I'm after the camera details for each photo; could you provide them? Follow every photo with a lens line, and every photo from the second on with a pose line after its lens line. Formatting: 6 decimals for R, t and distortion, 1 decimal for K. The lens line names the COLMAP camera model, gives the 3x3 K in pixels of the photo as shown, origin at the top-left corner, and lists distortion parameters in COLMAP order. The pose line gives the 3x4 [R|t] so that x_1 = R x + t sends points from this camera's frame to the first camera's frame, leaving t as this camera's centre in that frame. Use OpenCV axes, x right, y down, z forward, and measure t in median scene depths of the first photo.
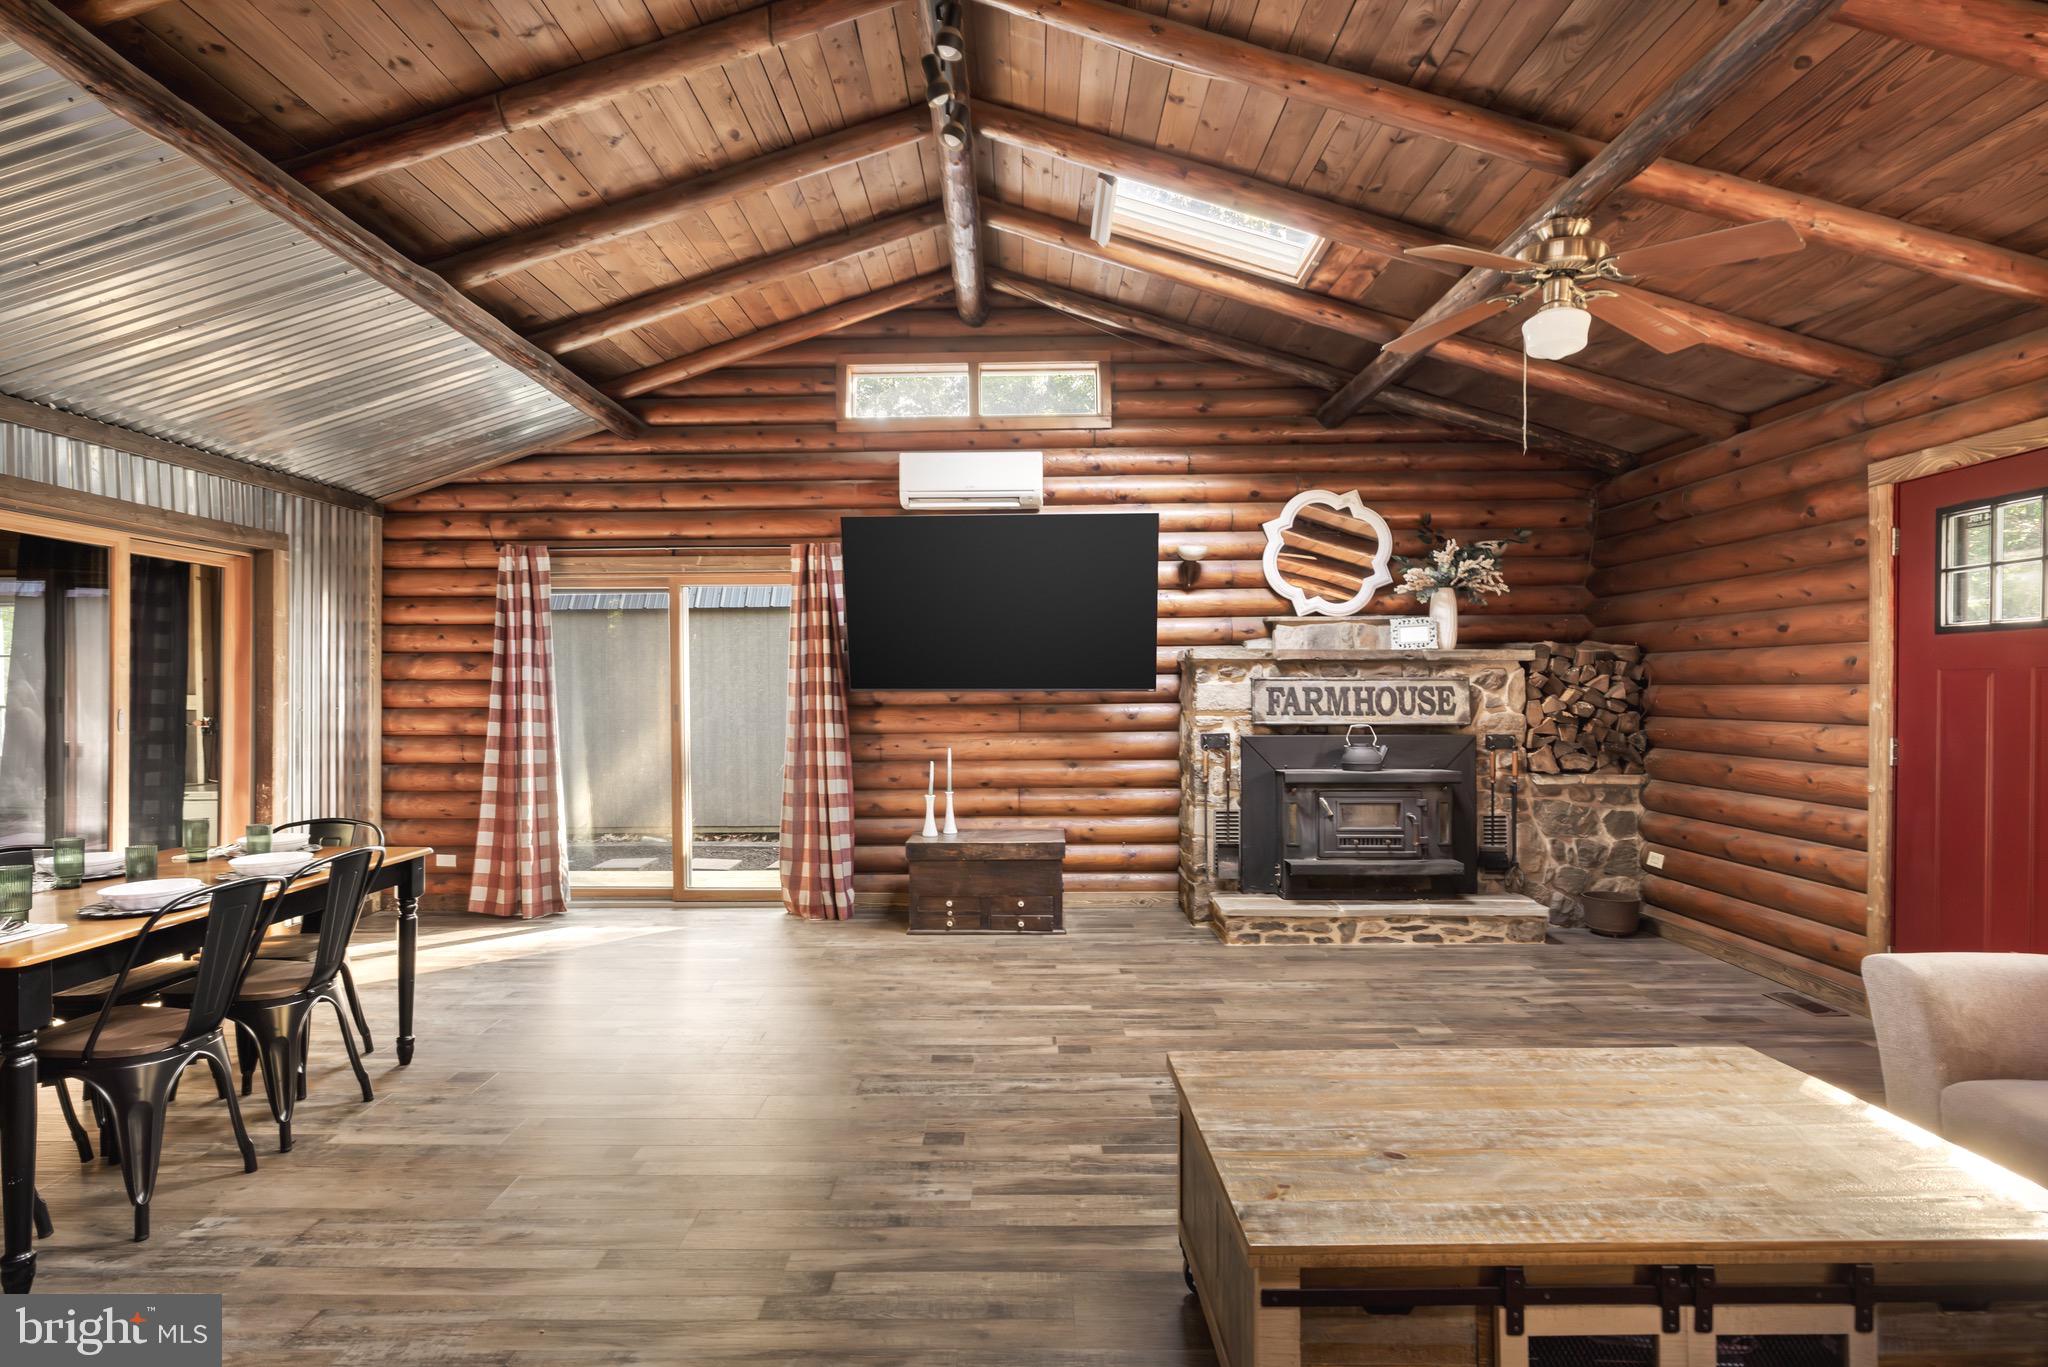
lens RADIAL K [[1019.0, 0, 1004.3], [0, 1019.0, 704.0], [0, 0, 1]] dist [0.004826, 0.000628]
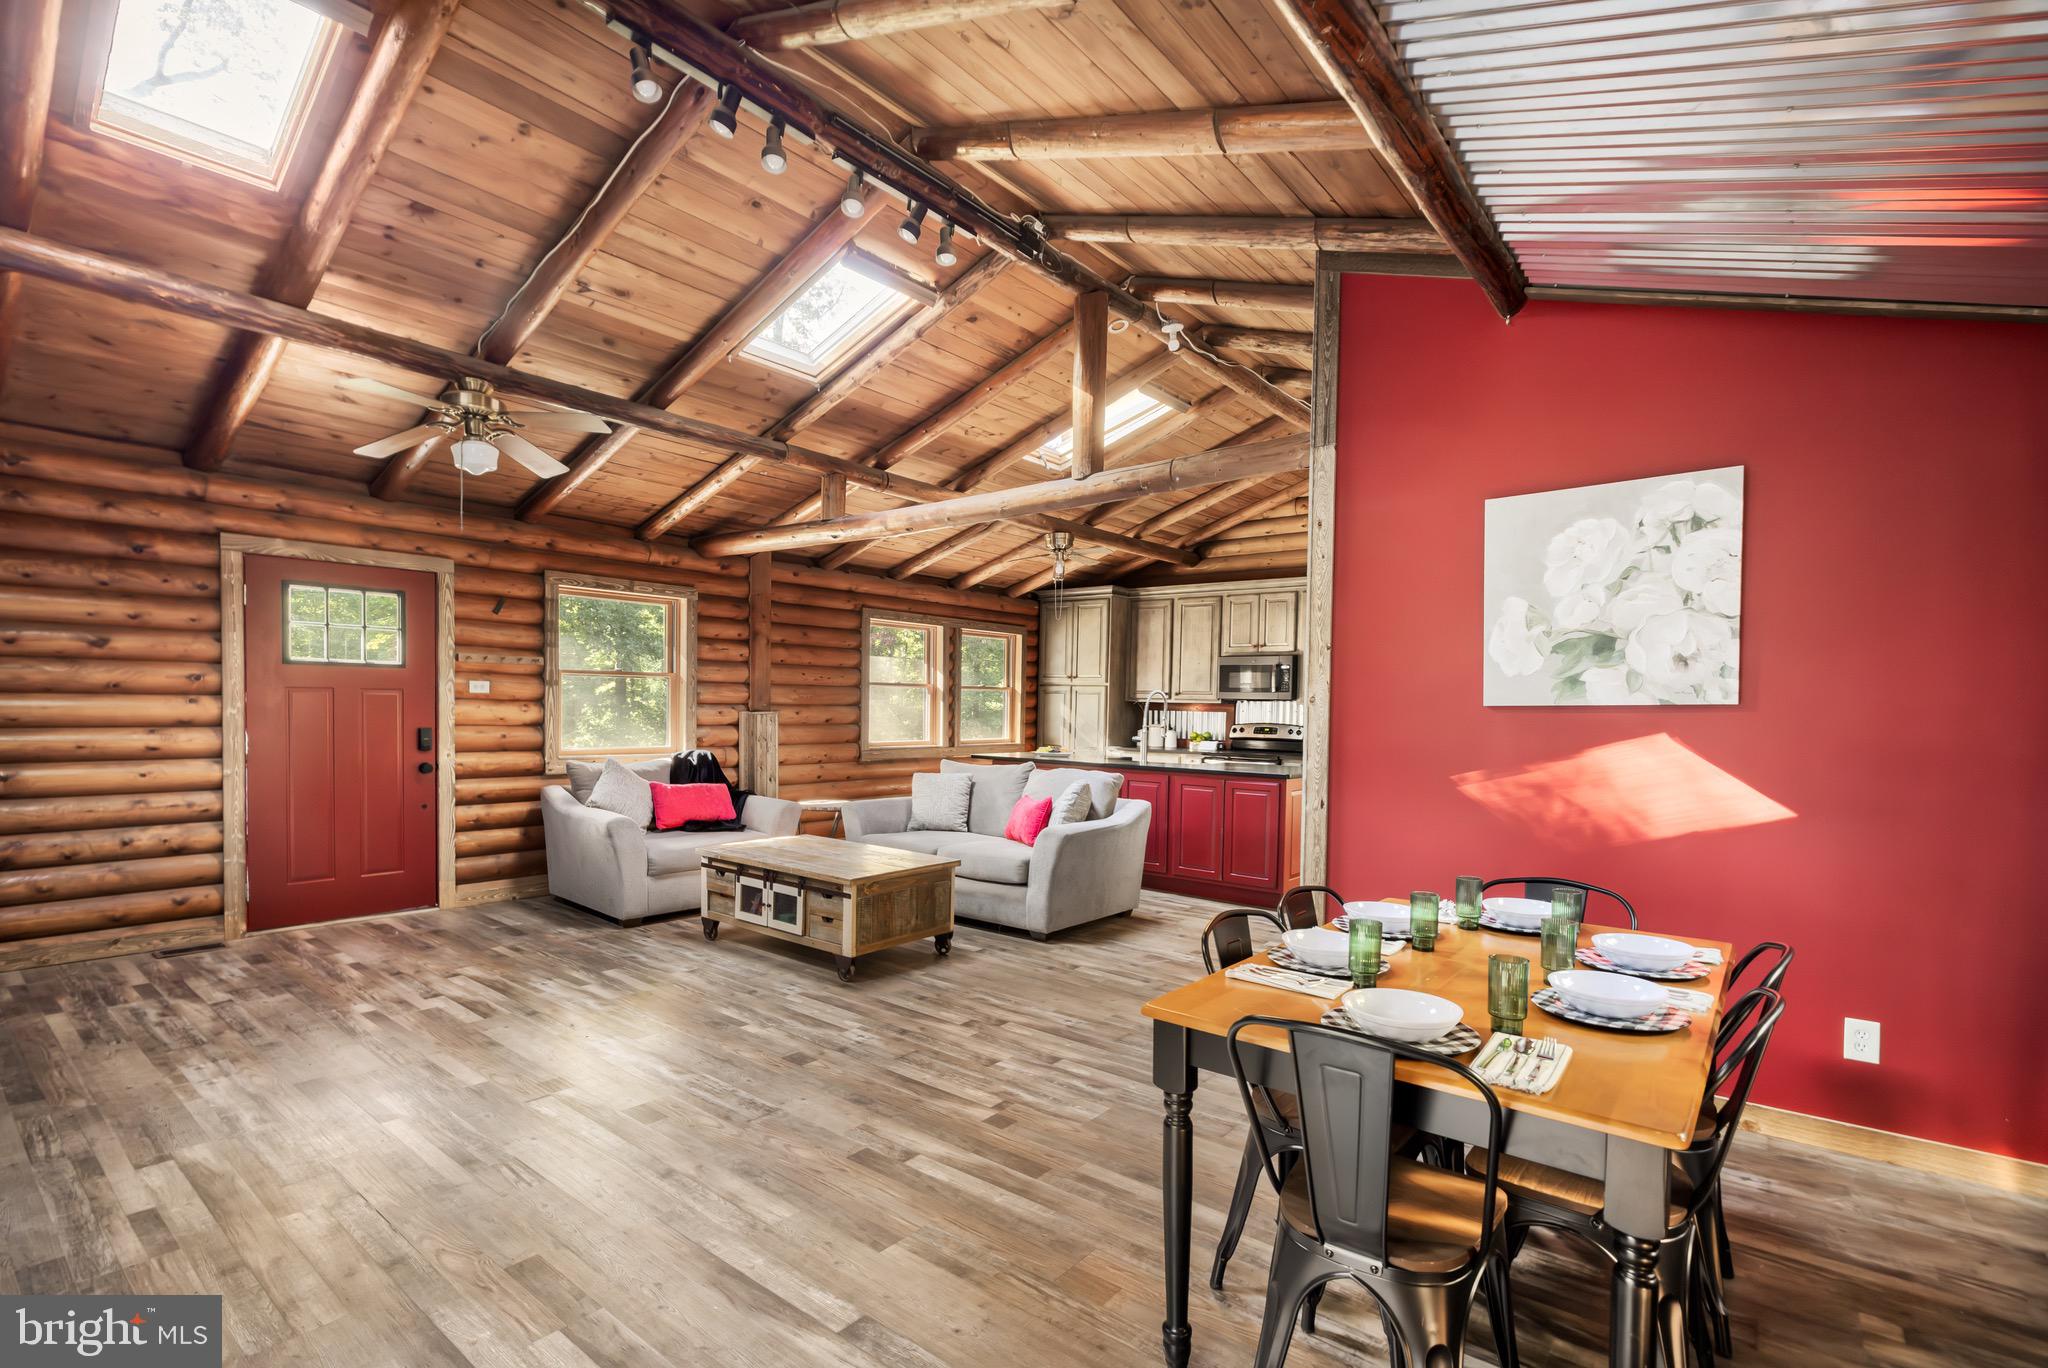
lens RADIAL K [[958.8, 0, 1042.6], [0, 958.8, 709.3], [0, 0, 1]] dist [-0.001846, -0.002296]
pose [[-0.802916, -0.014010, 0.595928, -0.586360], [-0.005259, 0.999851, 0.016420, -0.020948], [-0.596069, 0.010050, -0.802870, 1.025782]]
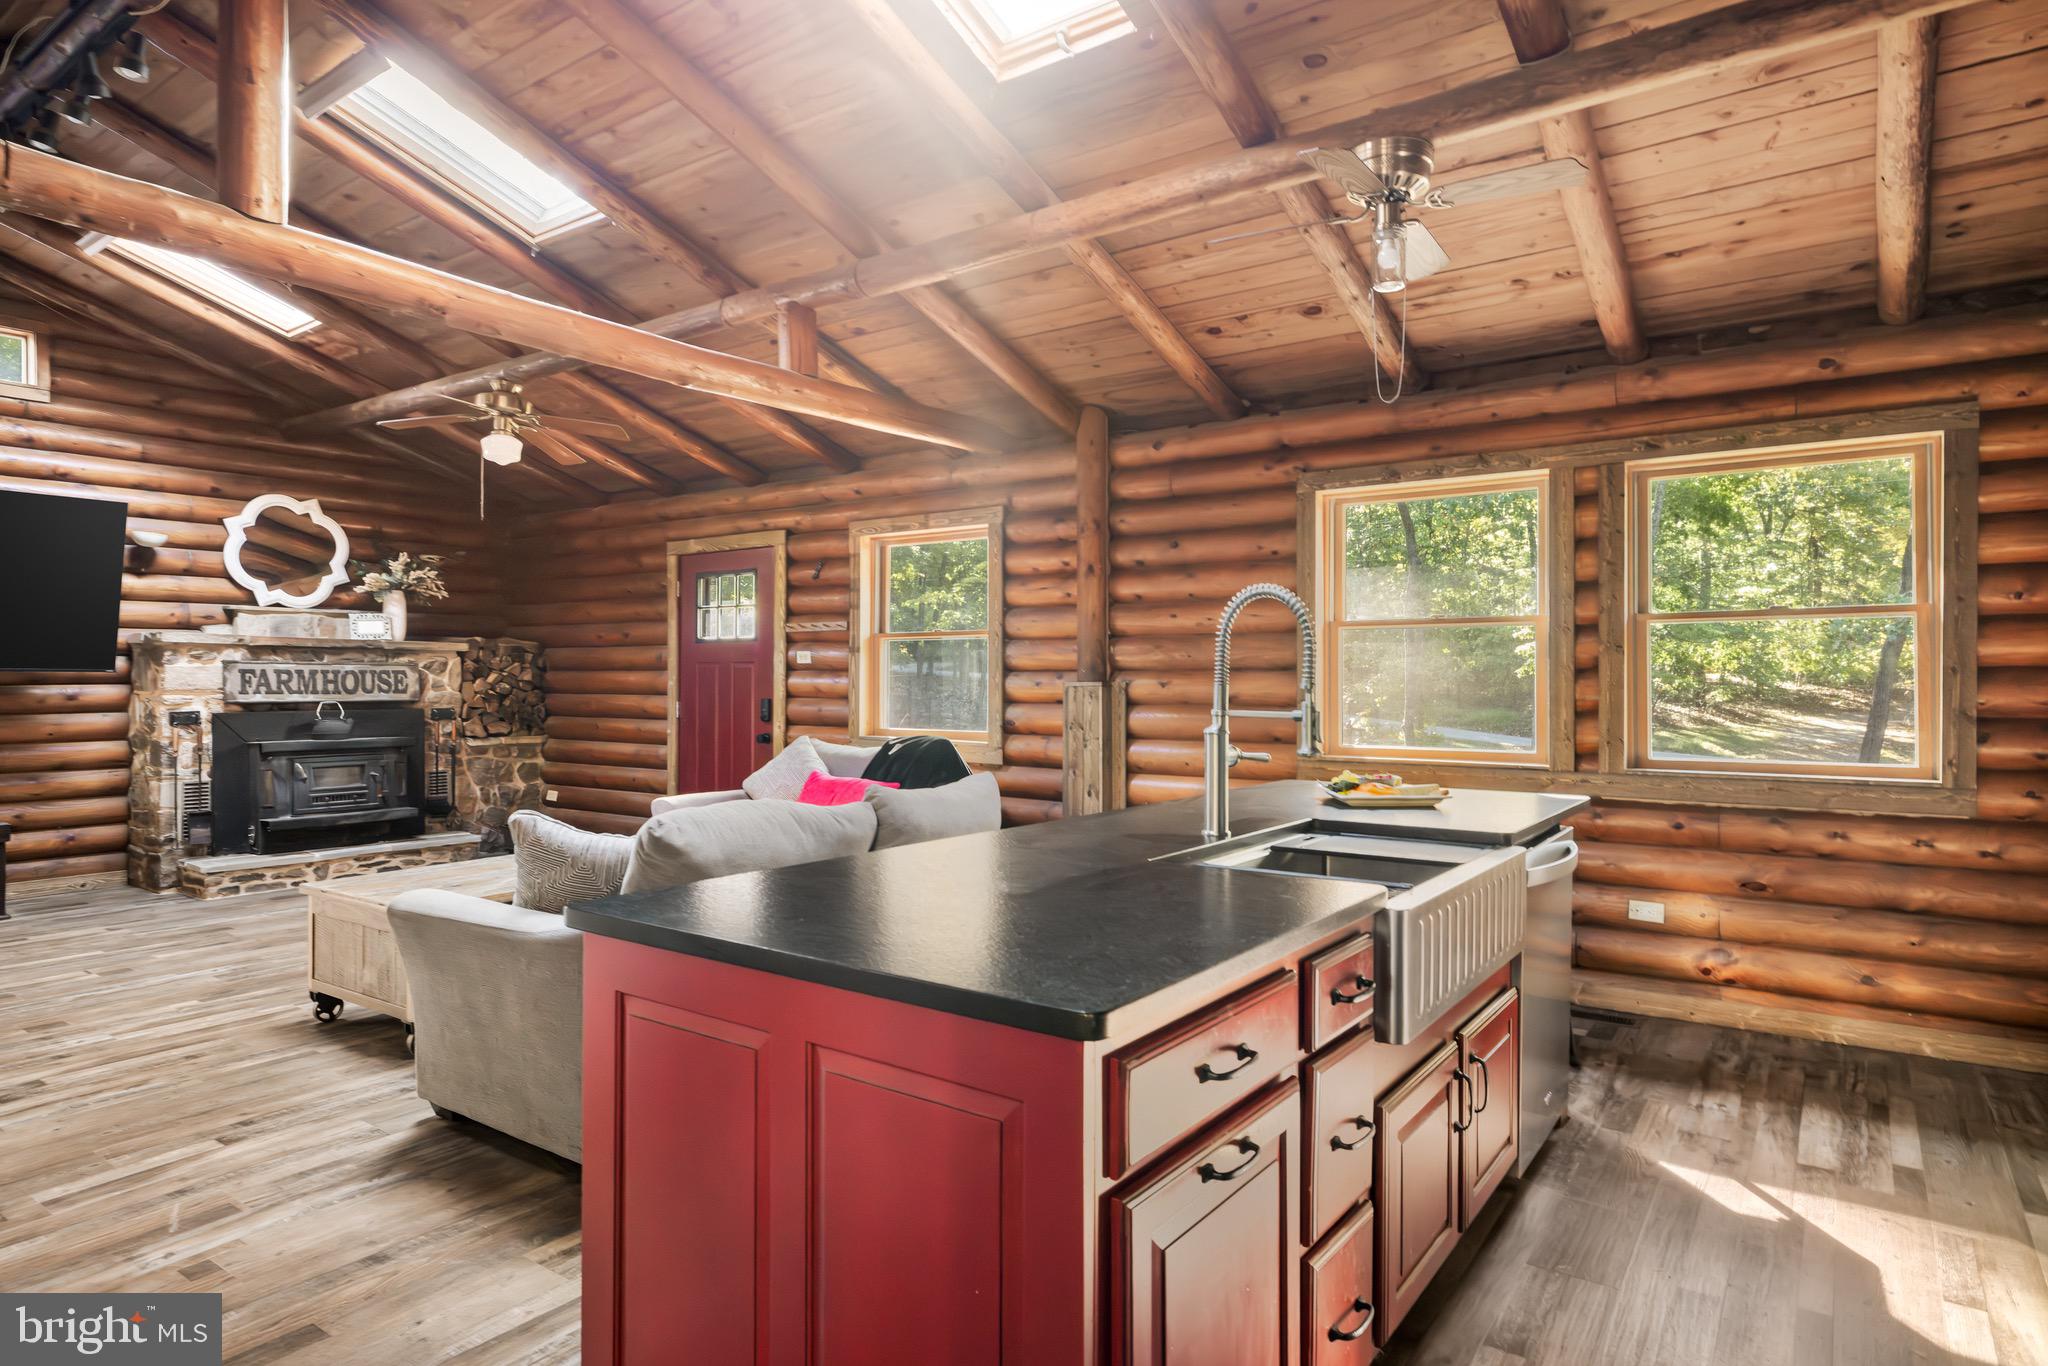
lens RADIAL K [[1177.8, 0, 1025.4], [0, 1177.8, 669.3], [0, 0, 1]] dist [0.008239, -0.000361]
pose [[0.569705, 0.012430, 0.821756, -0.323393], [0.008932, 0.999733, -0.021314, 0.019581], [-0.821801, 0.019483, 0.569441, -0.458676]]
